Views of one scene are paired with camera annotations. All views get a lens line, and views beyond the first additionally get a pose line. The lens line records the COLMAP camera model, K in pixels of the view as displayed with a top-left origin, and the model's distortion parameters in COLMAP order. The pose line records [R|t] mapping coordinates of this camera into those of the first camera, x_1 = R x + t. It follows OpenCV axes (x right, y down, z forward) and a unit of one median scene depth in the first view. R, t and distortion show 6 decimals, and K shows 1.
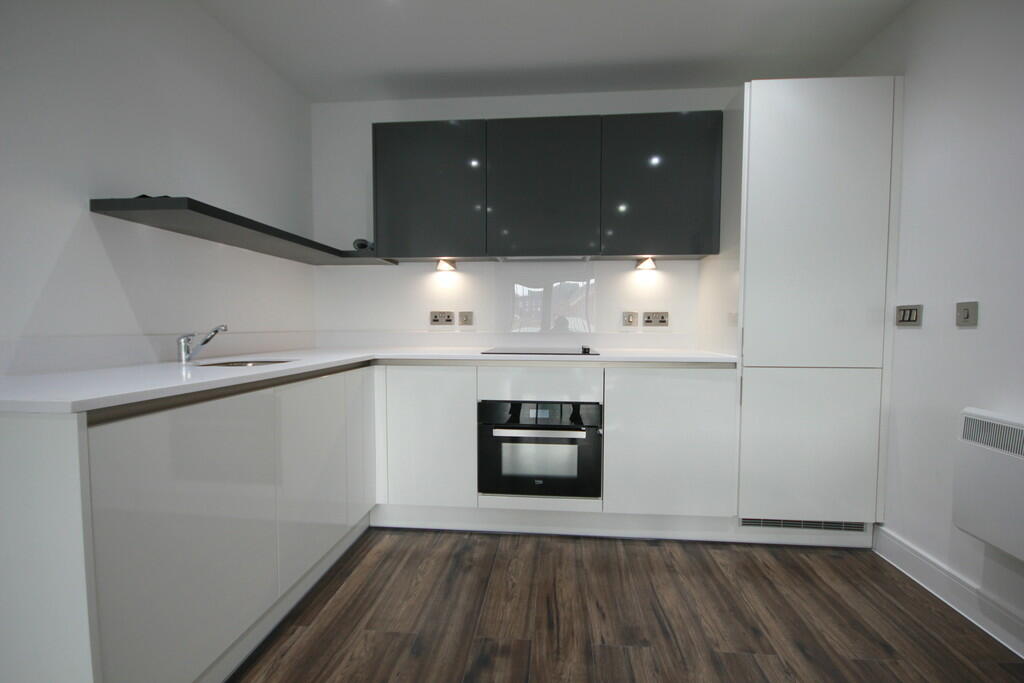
lens RADIAL K [[486.4, 0, 515.5], [0, 486.4, 347.5], [0, 0, 1]] dist [-0.000449, -0.000086]
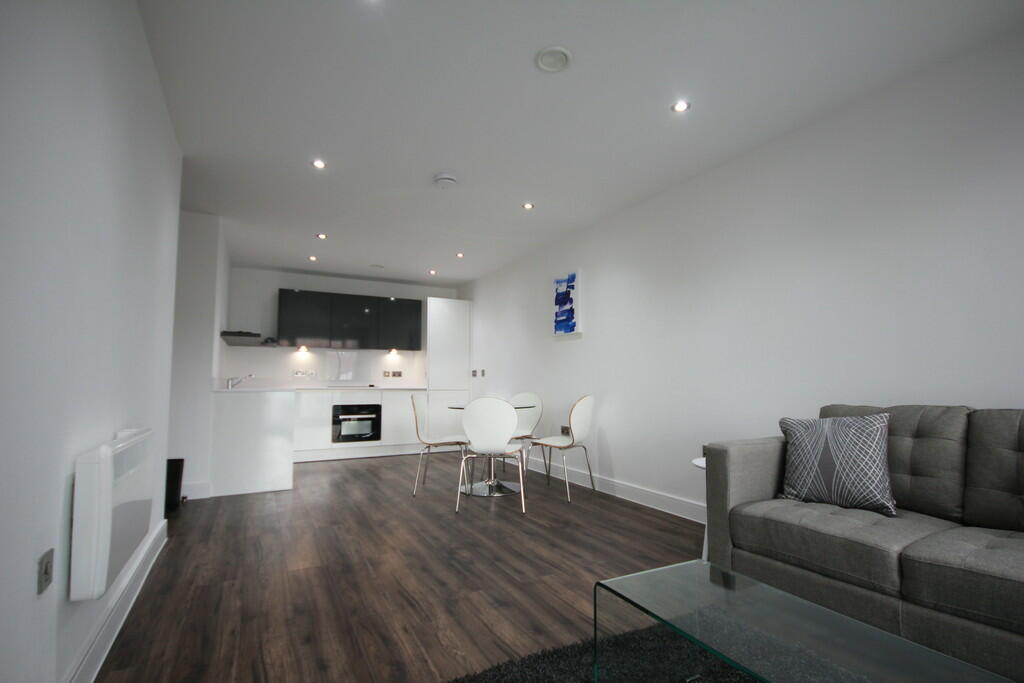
lens RADIAL K [[486.4, 0, 515.5], [0, 486.4, 347.5], [0, 0, 1]] dist [-0.000449, -0.000086]
pose [[0.829559, 0.037674, 0.557147, -0.626426], [0.027939, 0.993672, -0.108791, 0.098397], [-0.557720, 0.105815, 0.823257, -1.467251]]
